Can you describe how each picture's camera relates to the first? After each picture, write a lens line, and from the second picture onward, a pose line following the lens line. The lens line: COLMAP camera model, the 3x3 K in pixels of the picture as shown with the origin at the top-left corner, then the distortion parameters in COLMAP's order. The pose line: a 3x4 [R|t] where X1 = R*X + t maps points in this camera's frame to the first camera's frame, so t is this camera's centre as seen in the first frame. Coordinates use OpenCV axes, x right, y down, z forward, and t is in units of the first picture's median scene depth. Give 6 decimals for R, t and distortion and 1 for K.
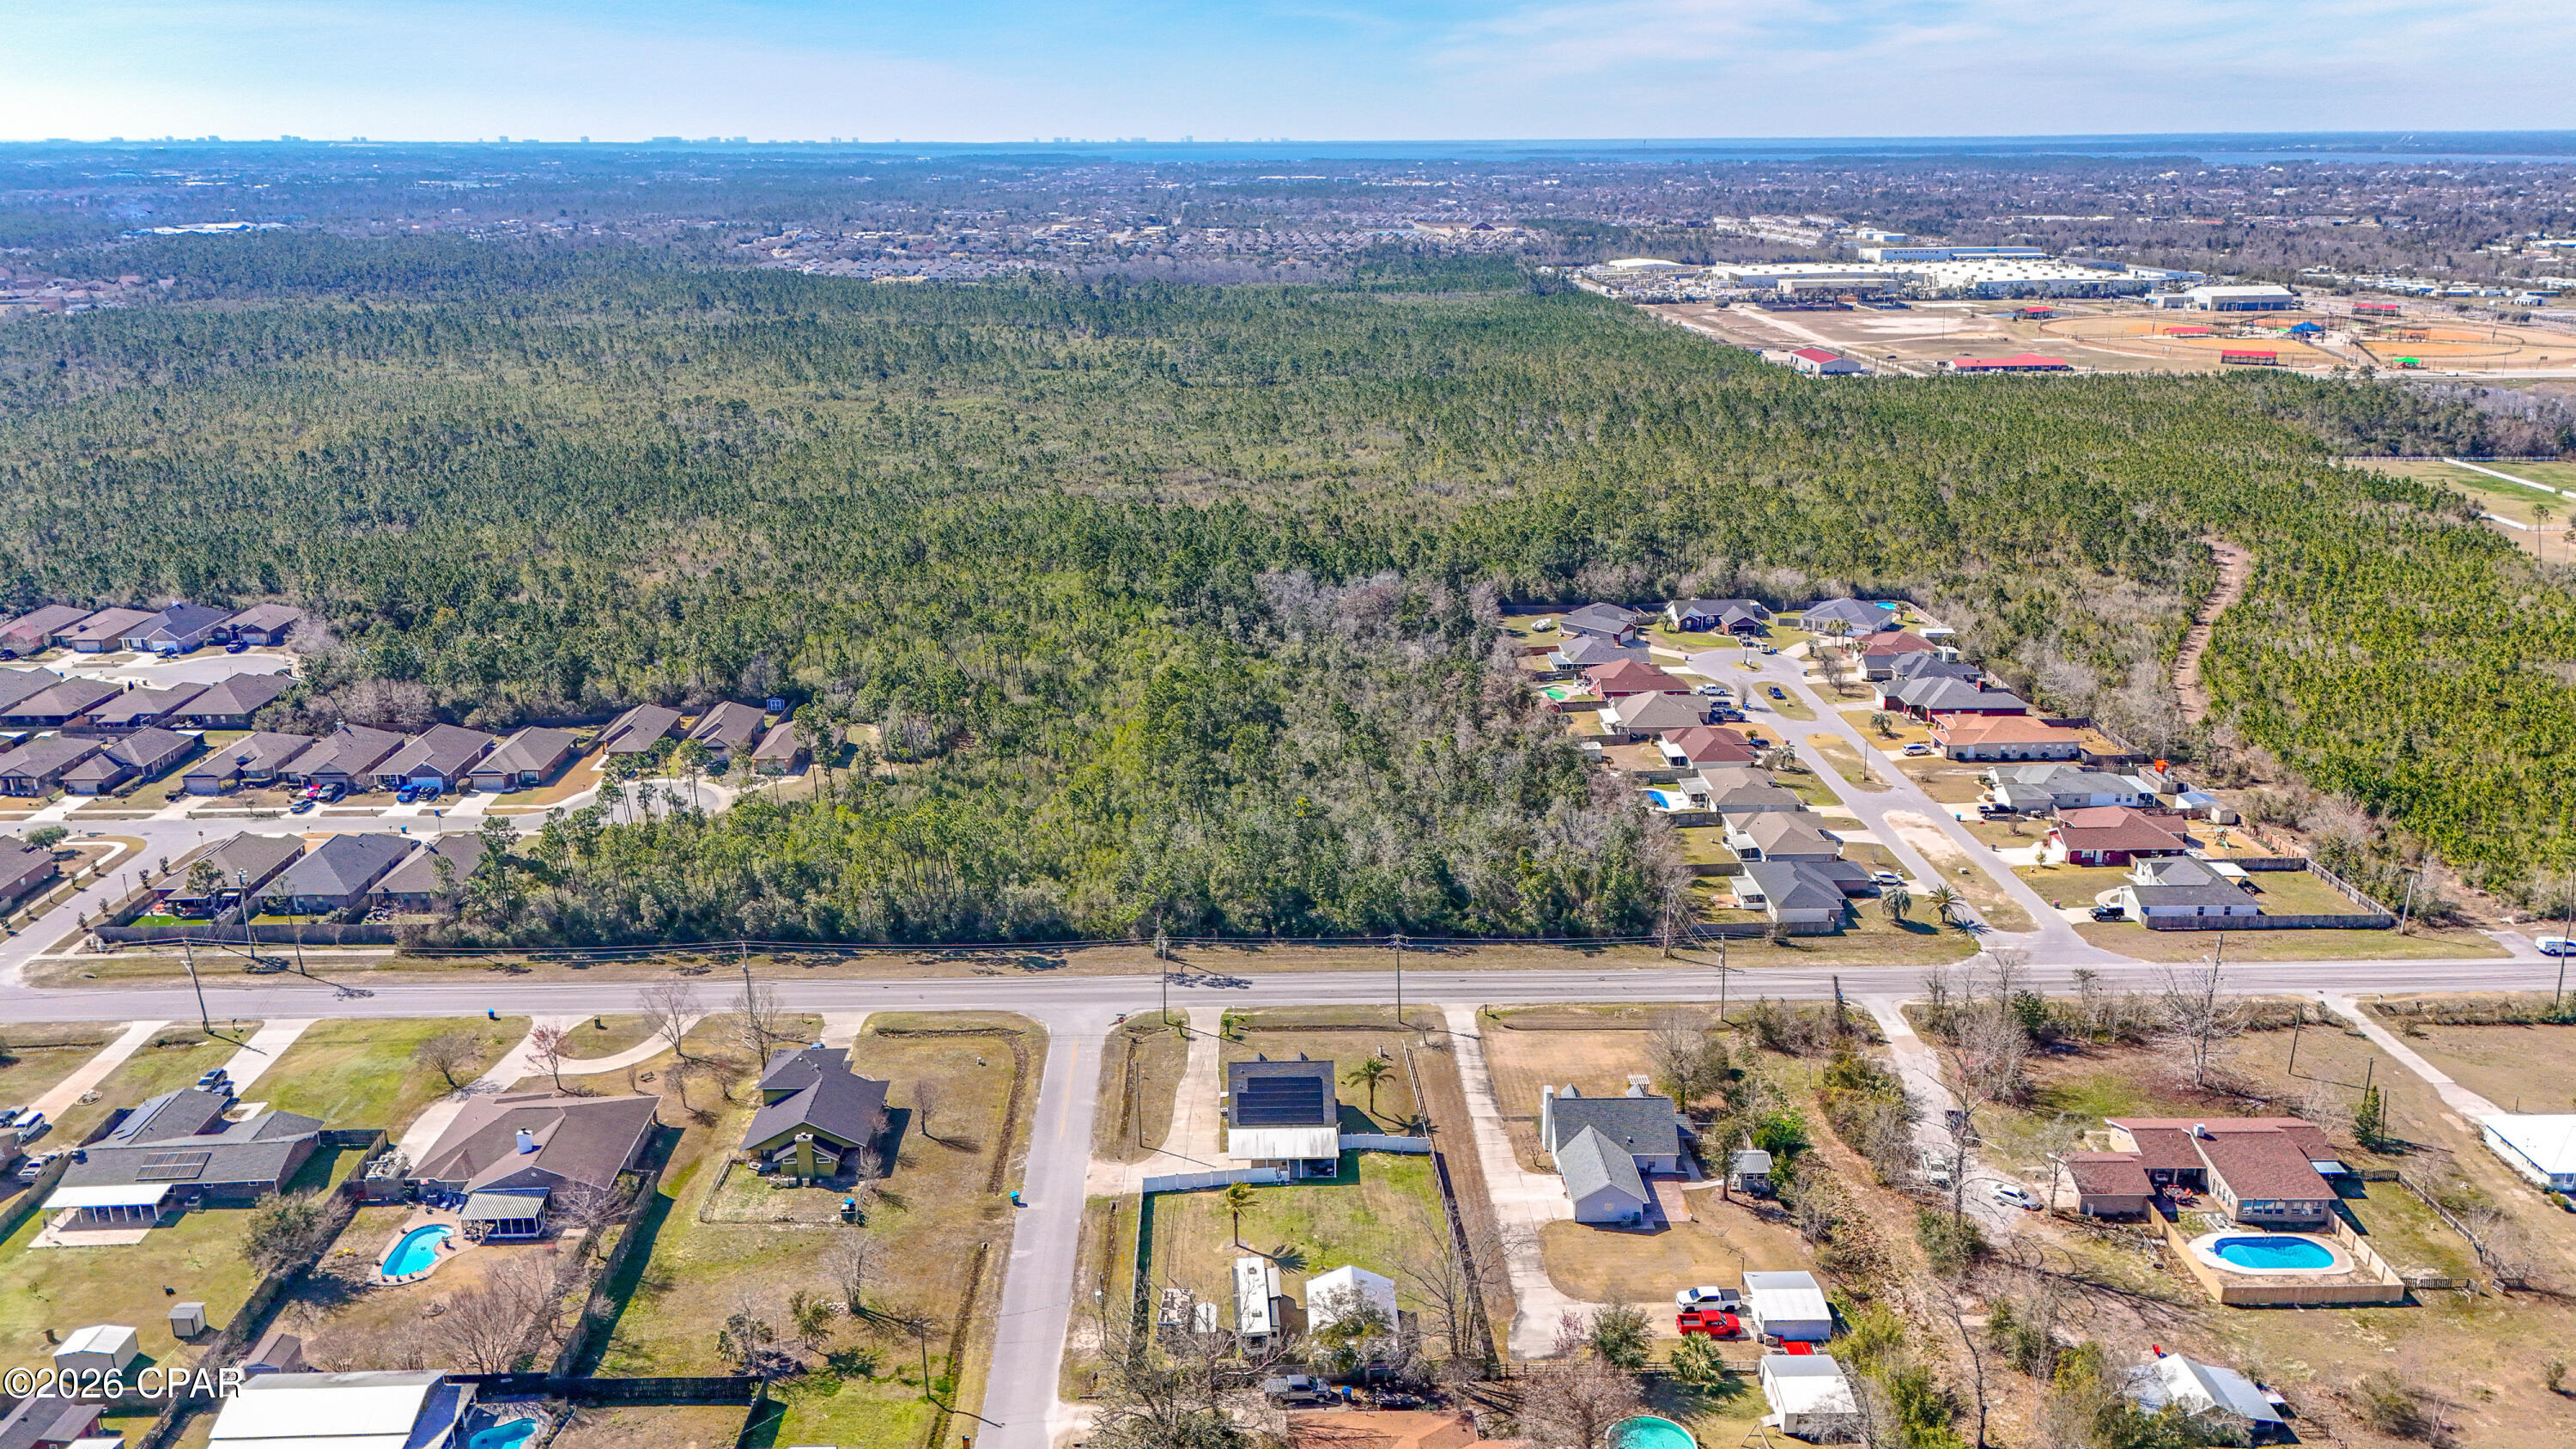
lens RADIAL K [[1888.4, 0, 1282.3], [0, 1888.4, 699.4], [0, 0, 1]] dist [0.114125, -0.129667]
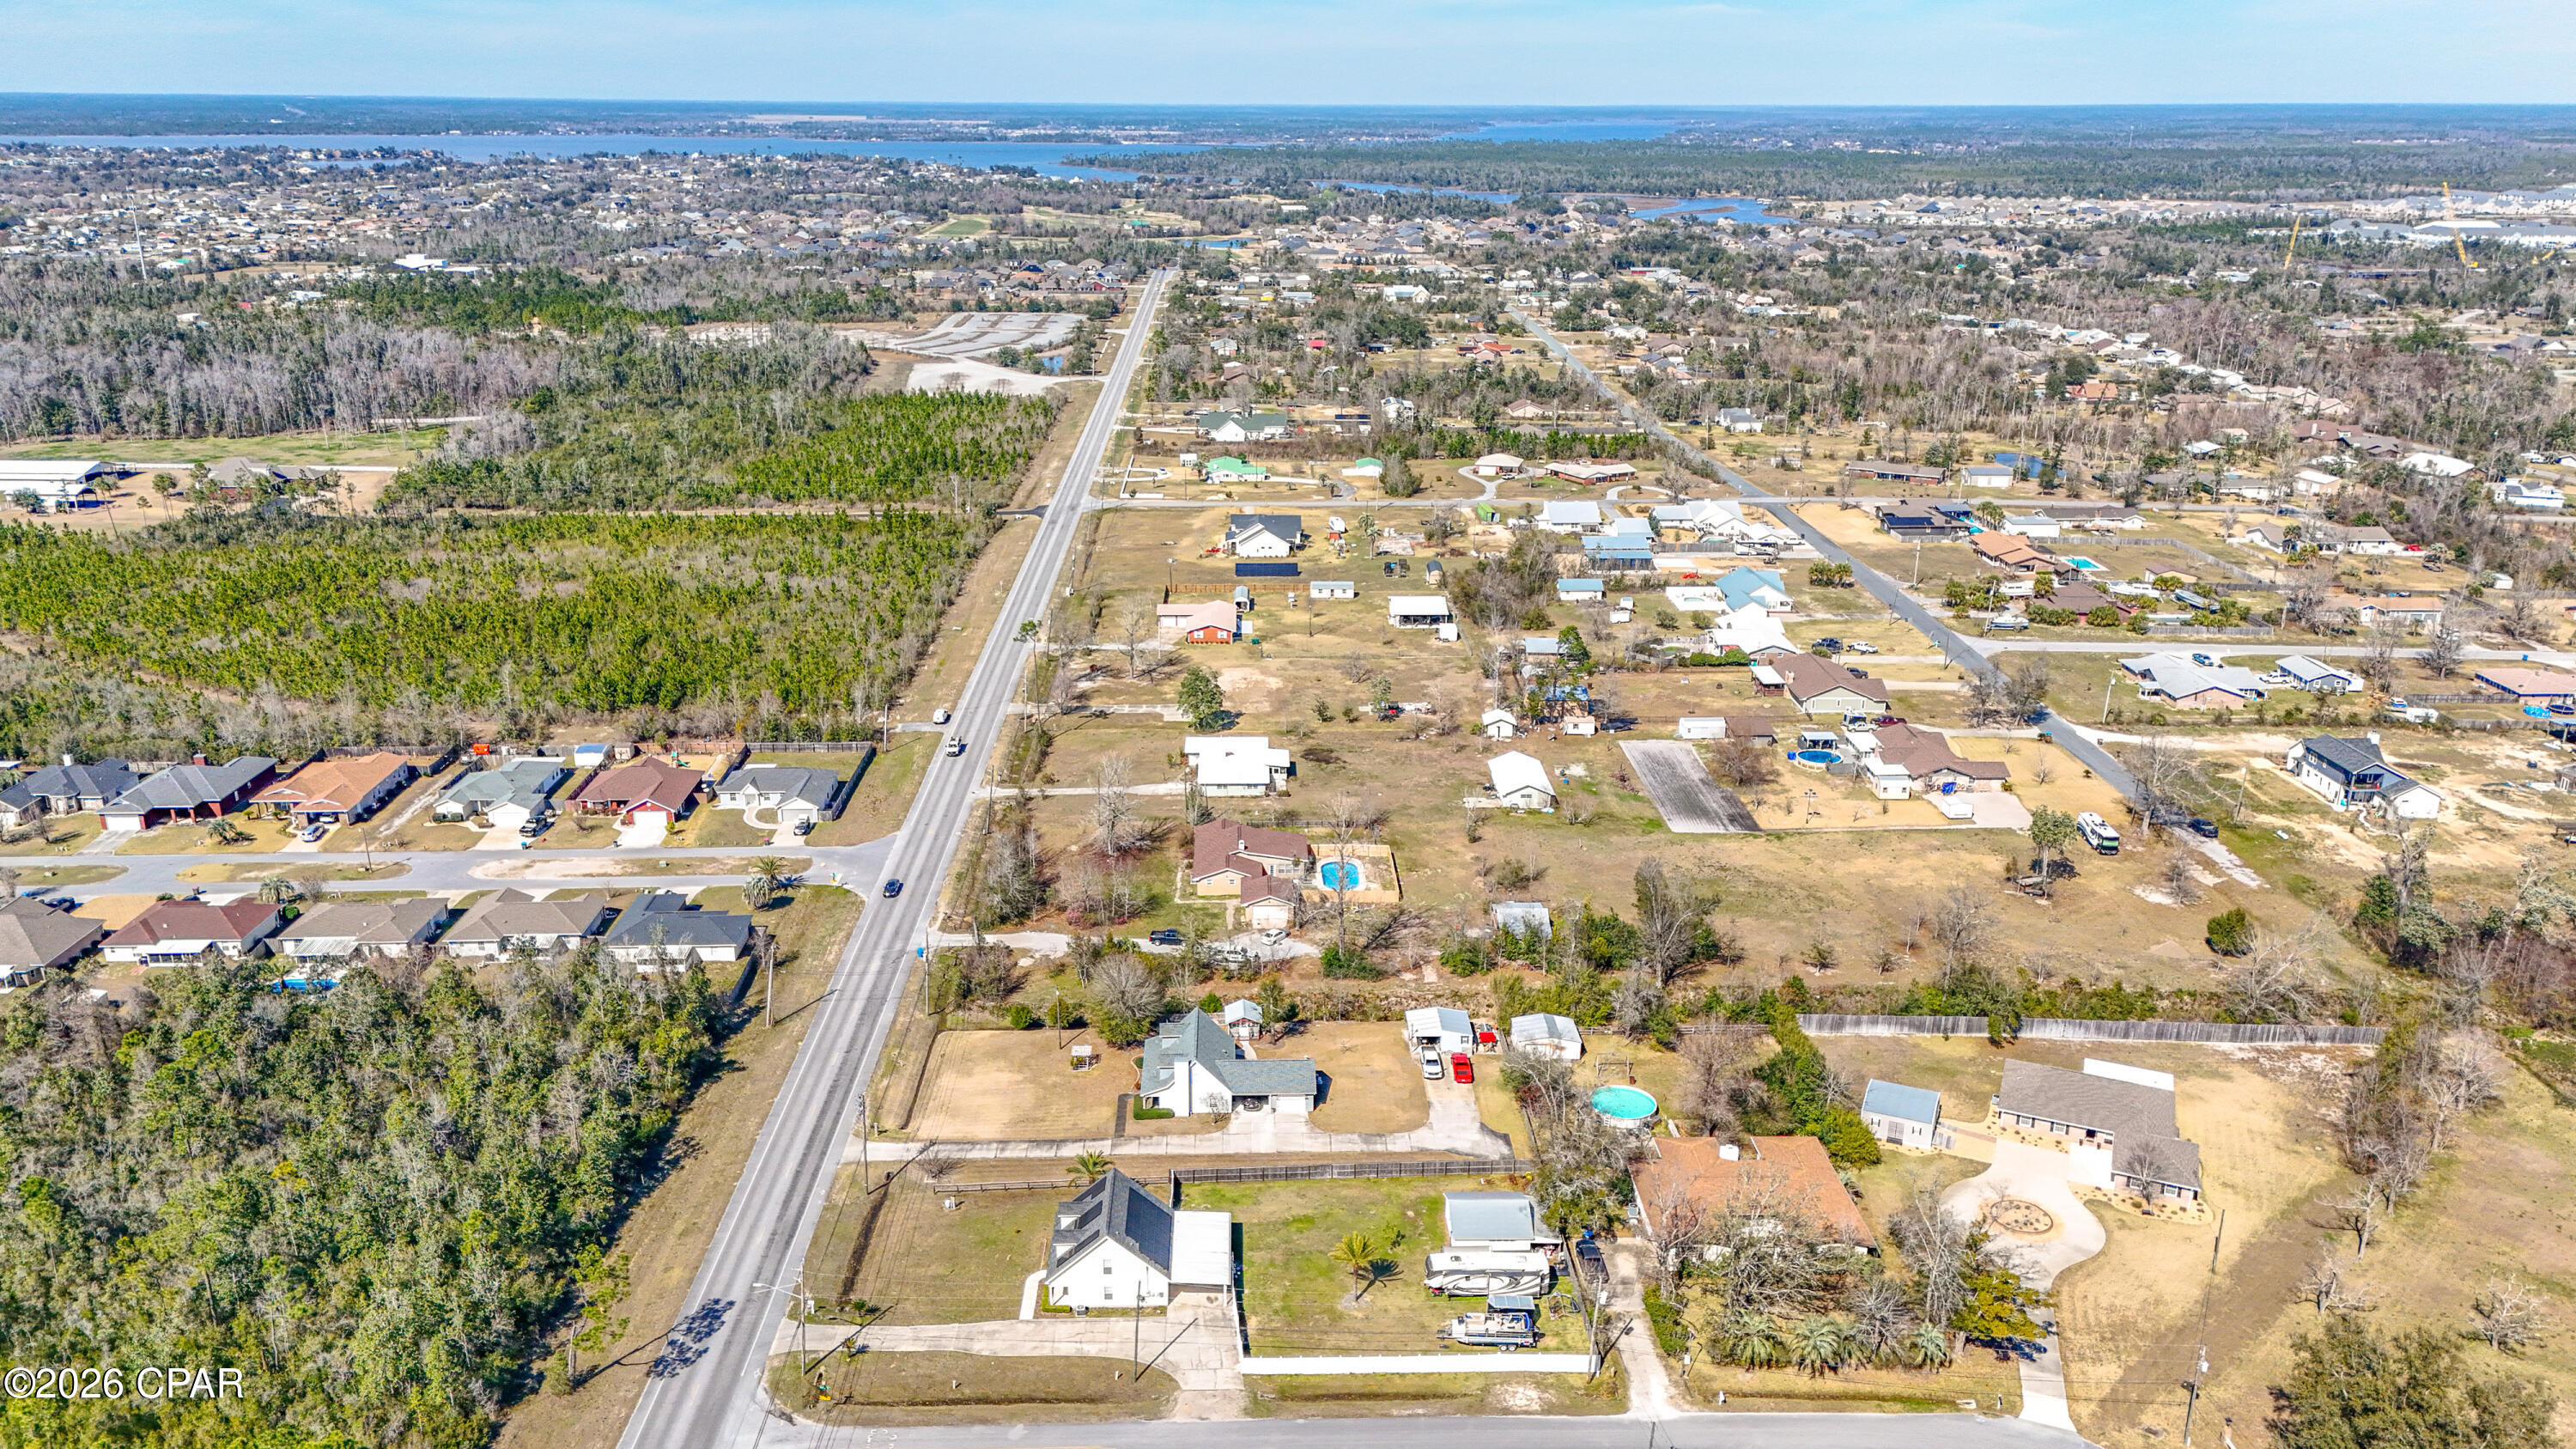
lens RADIAL K [[1888.4, 0, 1282.3], [0, 1888.4, 699.4], [0, 0, 1]] dist [0.114125, -0.129667]
pose [[0.000288, -0.299770, 0.954011, -0.617828], [0.281930, 0.915336, 0.287533, -0.200589], [-0.959435, 0.268881, 0.084778, 0.637809]]
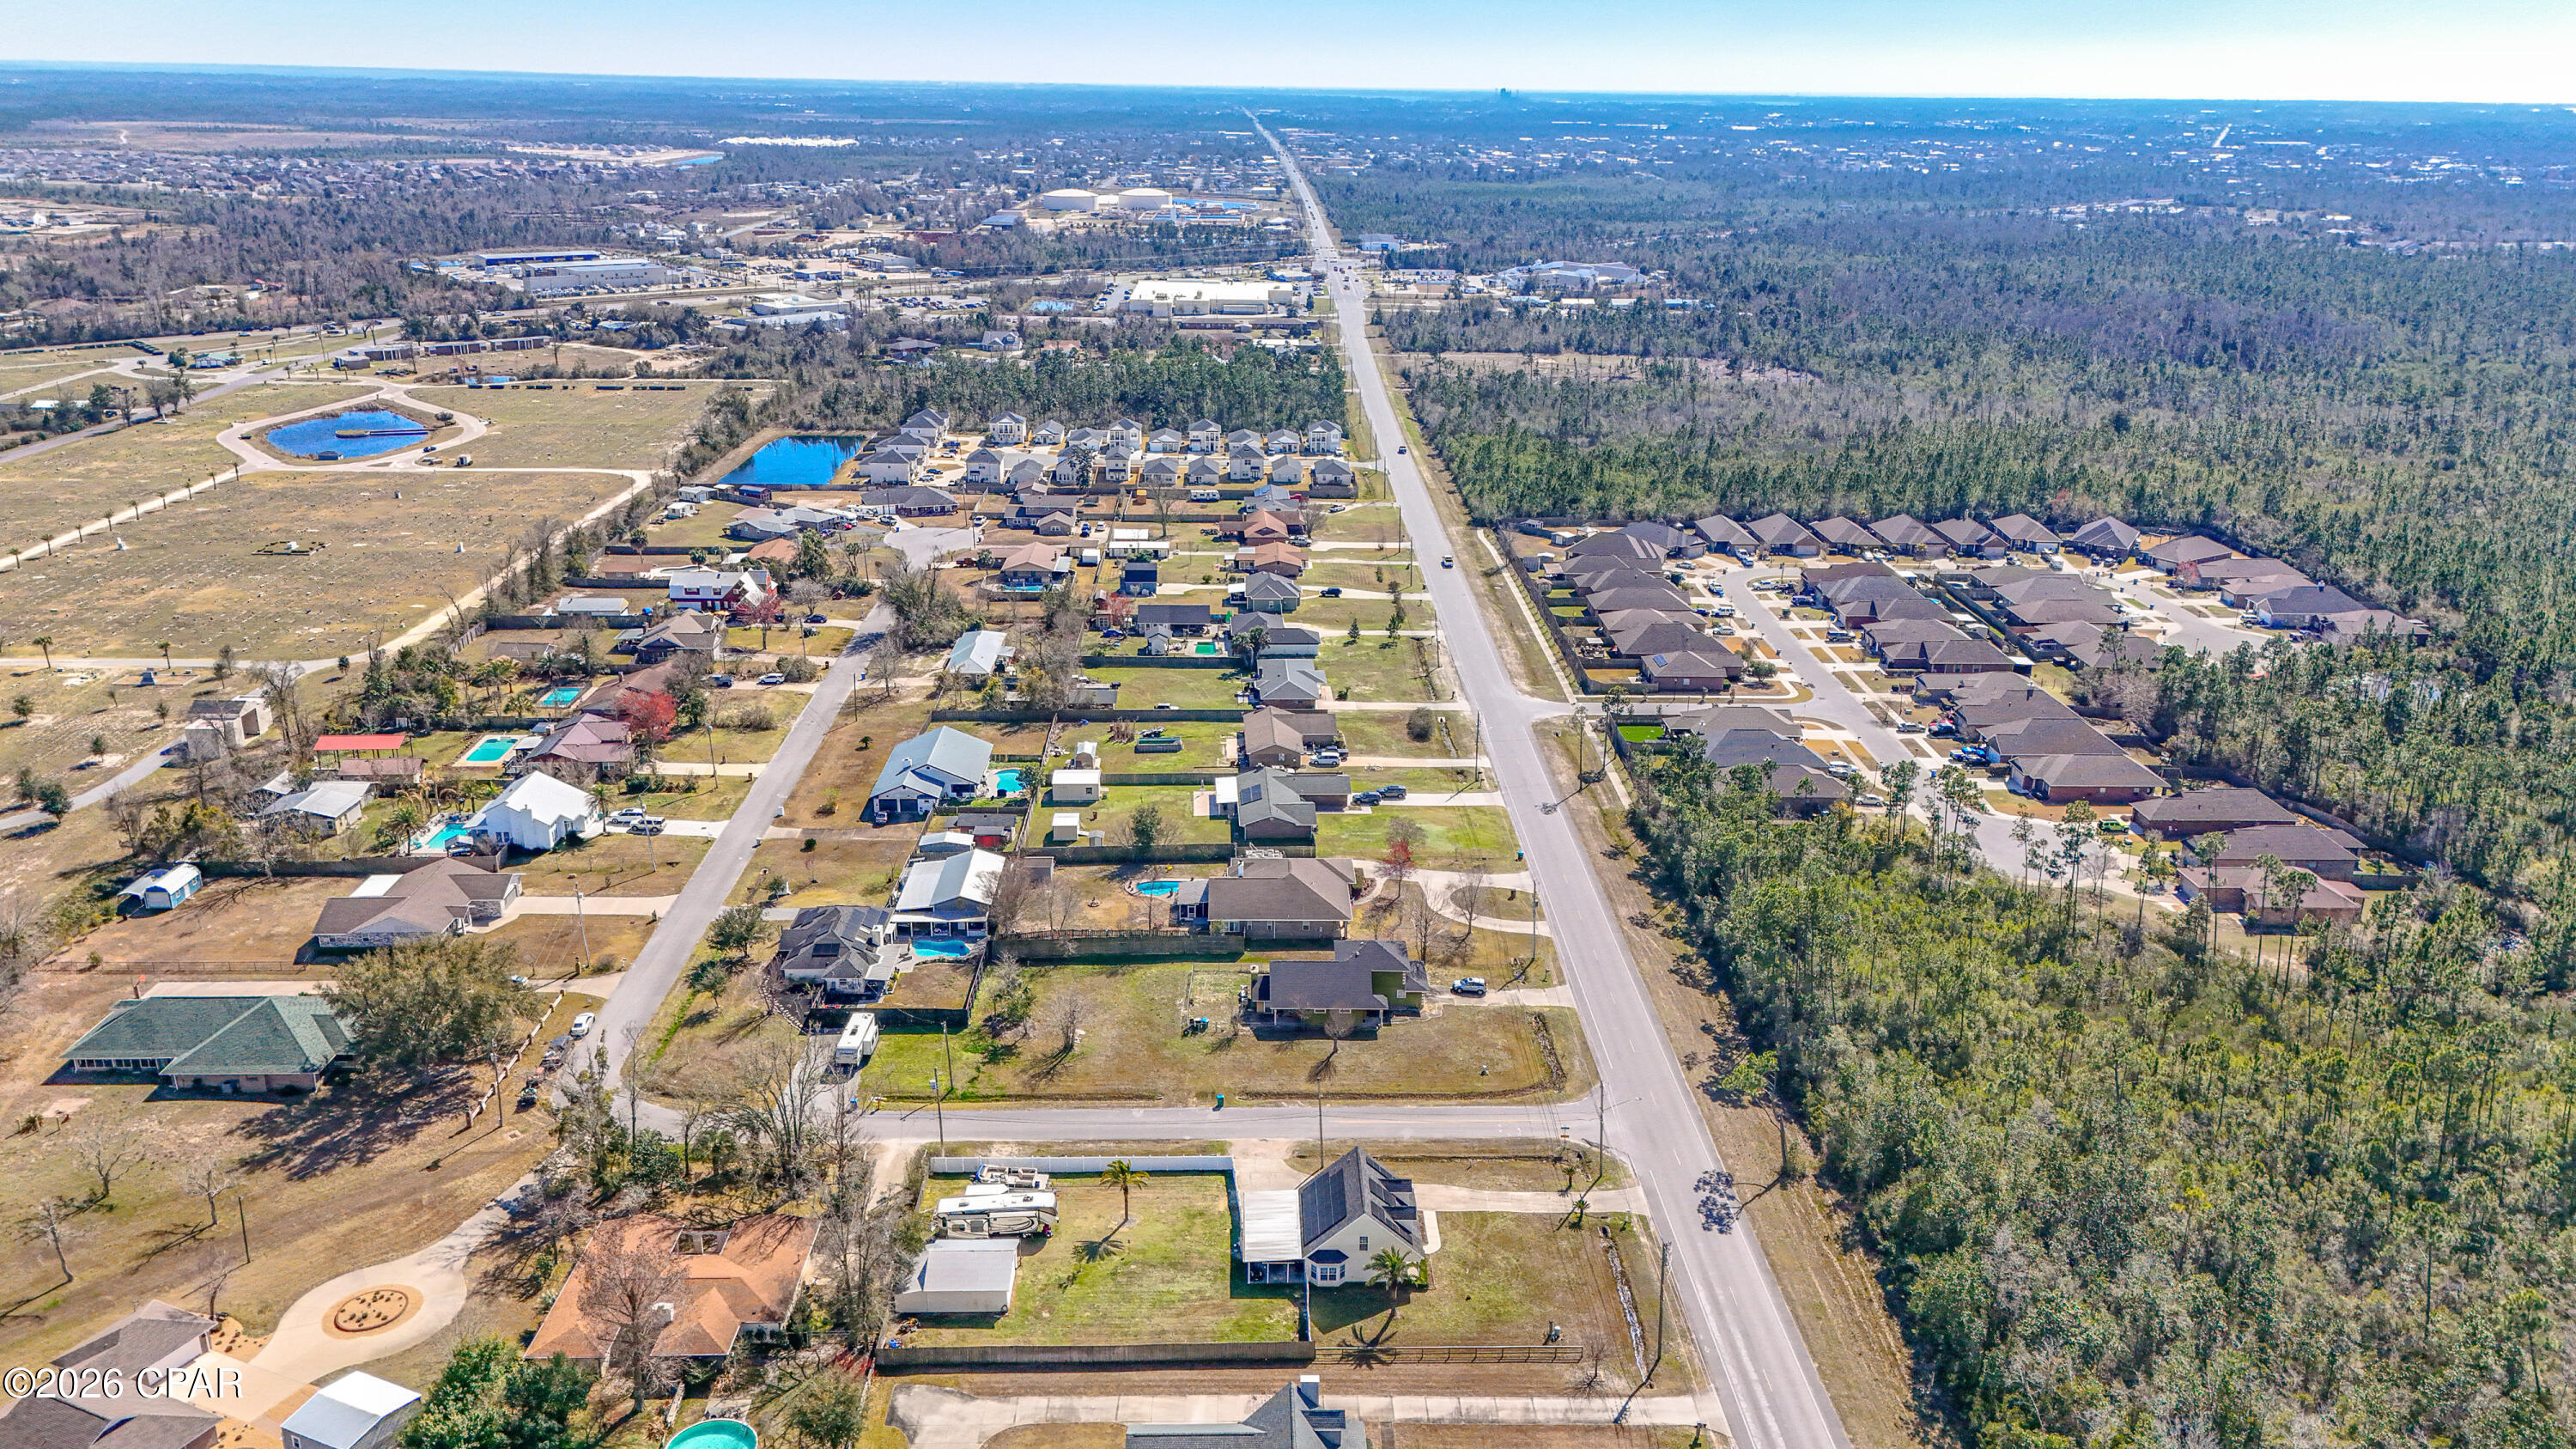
lens RADIAL K [[1888.4, 0, 1282.3], [0, 1888.4, 699.4], [0, 0, 1]] dist [0.114125, -0.129667]
pose [[-0.004433, 0.316151, -0.948698, 0.622467], [-0.299014, 0.904883, 0.302947, -0.217625], [0.954238, 0.285017, 0.090522, 0.663874]]
